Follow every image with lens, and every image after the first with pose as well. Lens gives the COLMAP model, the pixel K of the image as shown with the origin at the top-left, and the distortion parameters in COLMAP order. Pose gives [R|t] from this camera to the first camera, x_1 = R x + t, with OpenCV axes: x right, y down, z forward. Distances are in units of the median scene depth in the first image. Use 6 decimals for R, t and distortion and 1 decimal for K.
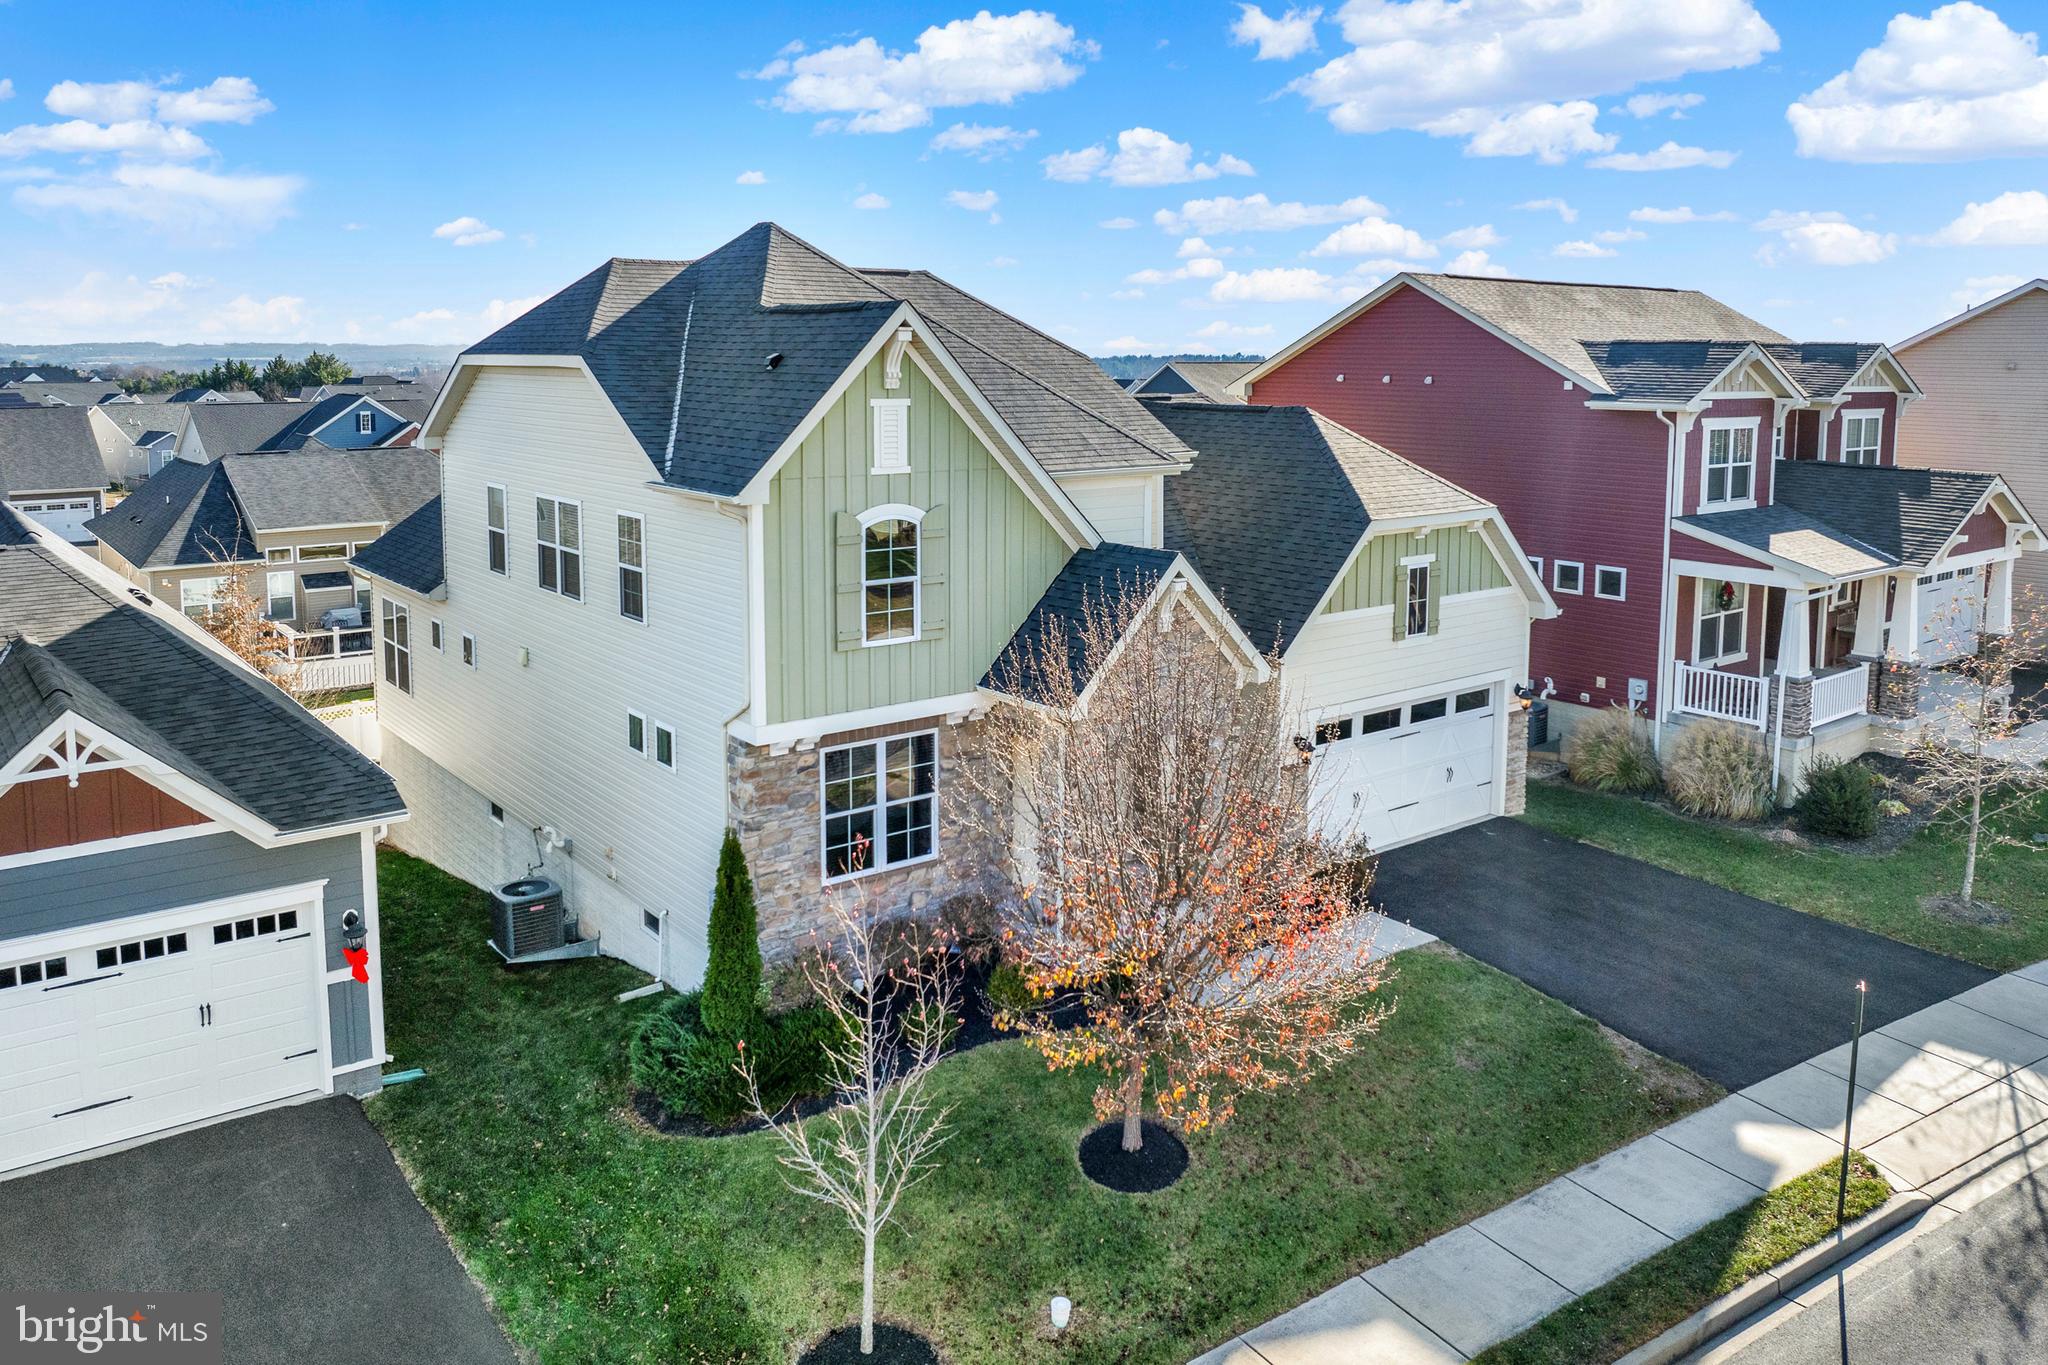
lens RADIAL K [[1560.0, 0, 1014.9], [0, 1560.0, 495.4], [0, 0, 1]] dist [-0.015239, -0.004041]
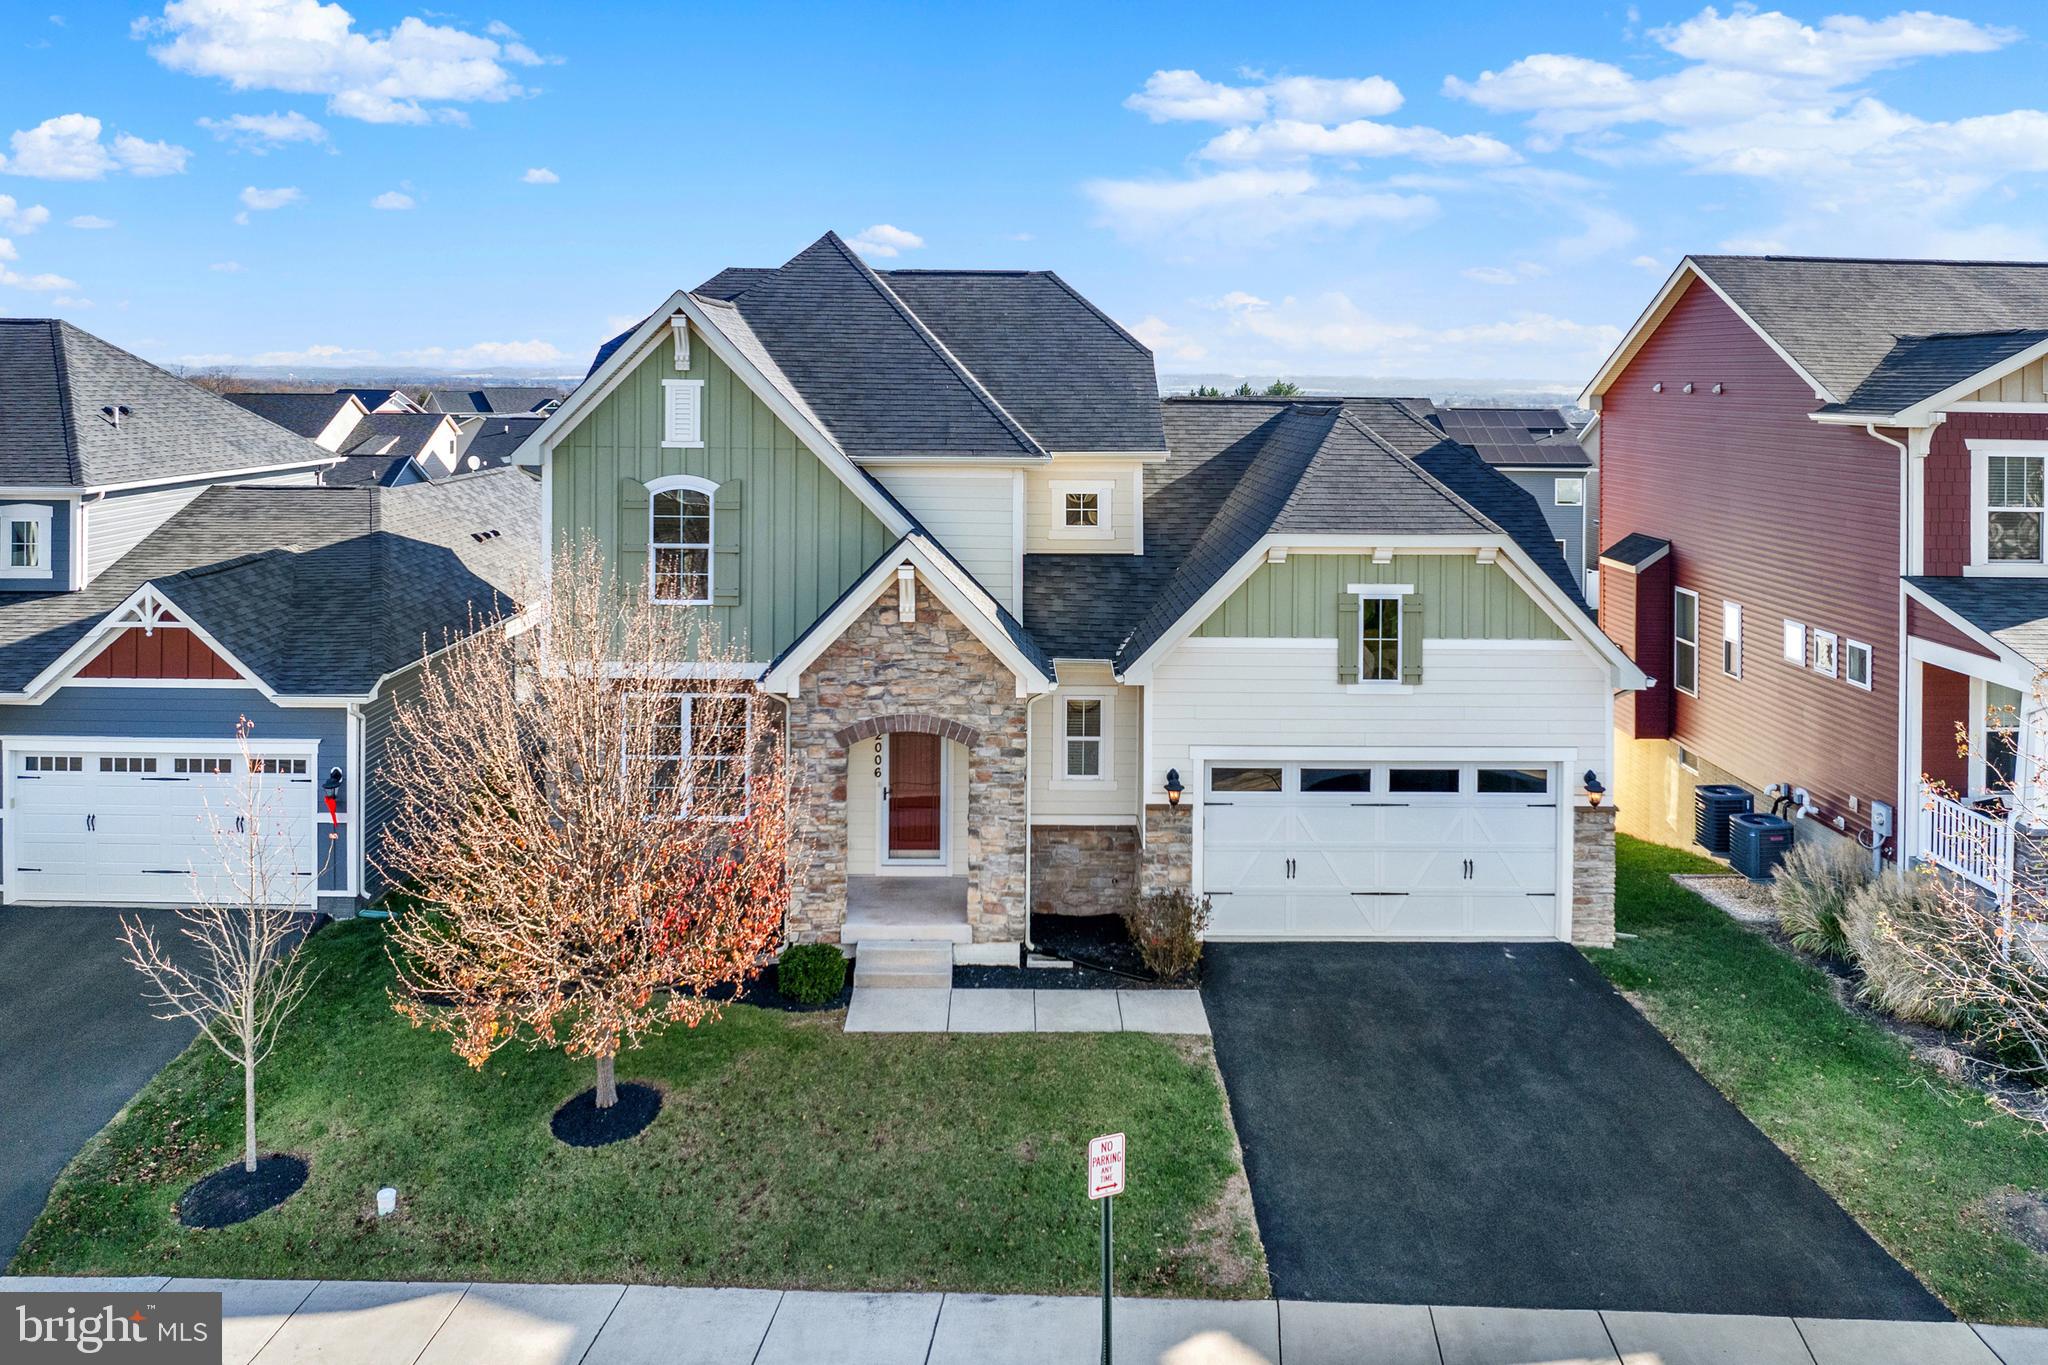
lens RADIAL K [[1568.7, 0, 1016.2], [0, 1568.7, 355.8], [0, 0, 1]] dist [-0.014129, -0.010603]
pose [[0.792501, -0.007180, -0.609829, 0.688232], [-0.064655, 0.993307, -0.095717, 0.010935], [0.606434, 0.115284, 0.786732, 0.232414]]
